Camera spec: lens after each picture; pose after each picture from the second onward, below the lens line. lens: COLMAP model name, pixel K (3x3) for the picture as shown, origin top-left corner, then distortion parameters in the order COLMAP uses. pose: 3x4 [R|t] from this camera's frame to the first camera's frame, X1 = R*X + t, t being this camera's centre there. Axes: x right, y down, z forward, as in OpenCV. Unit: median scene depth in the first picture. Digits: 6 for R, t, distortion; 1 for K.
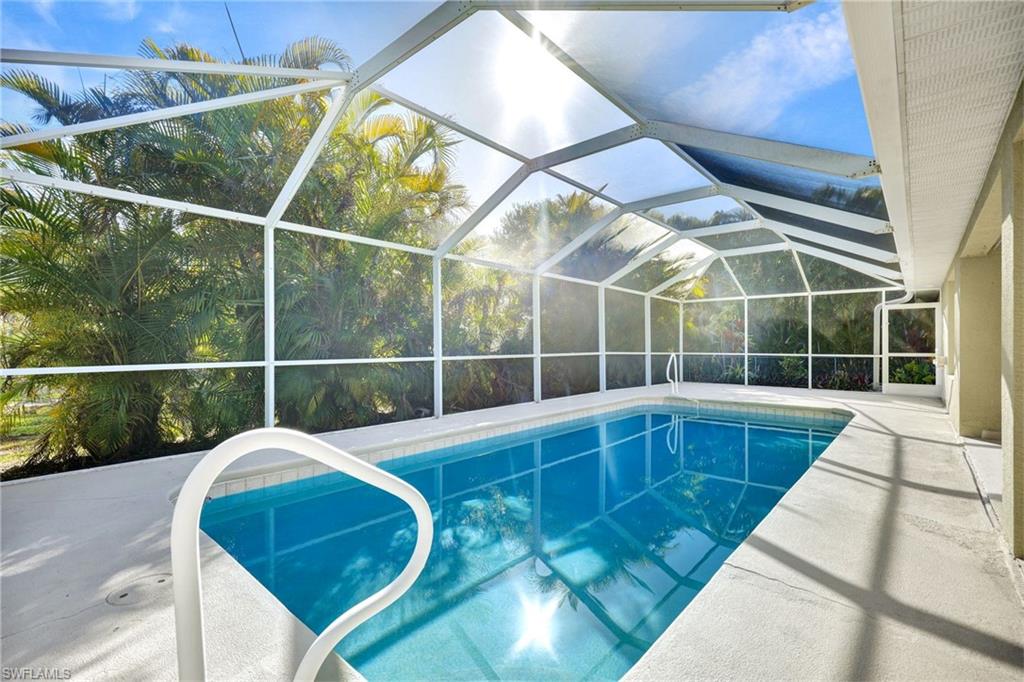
lens RADIAL K [[456.9, 0, 512.0], [0, 456.9, 341.0], [0, 0, 1]] dist [0.000564, 0.000543]
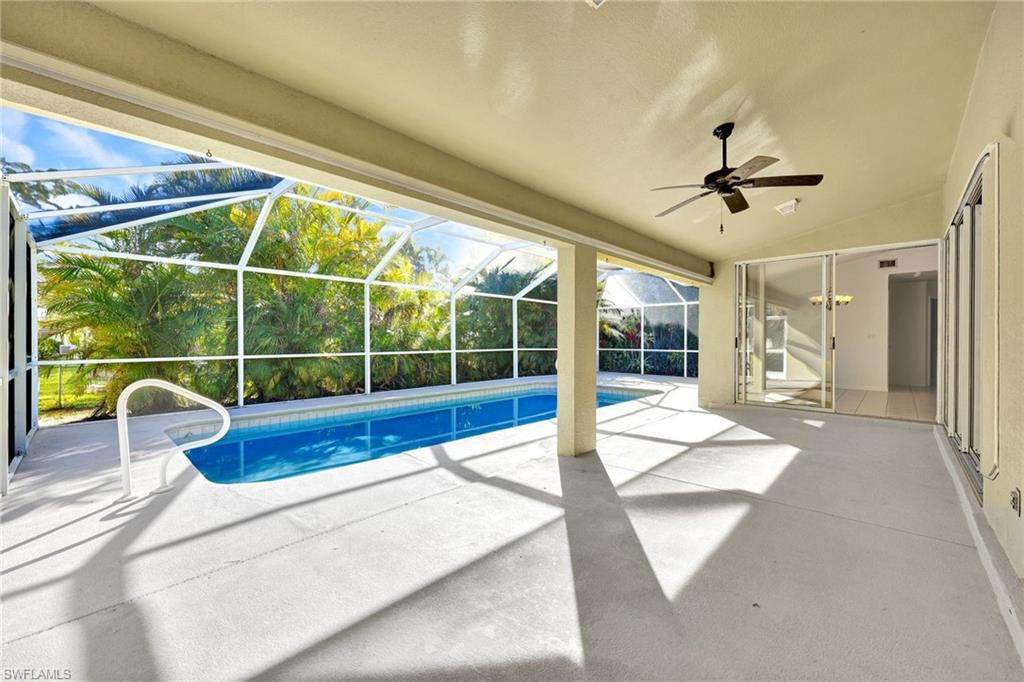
lens RADIAL K [[414.7, 0, 512.0], [0, 414.7, 341.0], [0, 0, 1]] dist [0.004015, -0.000056]
pose [[0.999204, 0.001960, -0.039838, 0.406733], [-0.001424, 0.999908, 0.013485, -0.023844], [0.039860, -0.013418, 0.999115, -0.351041]]
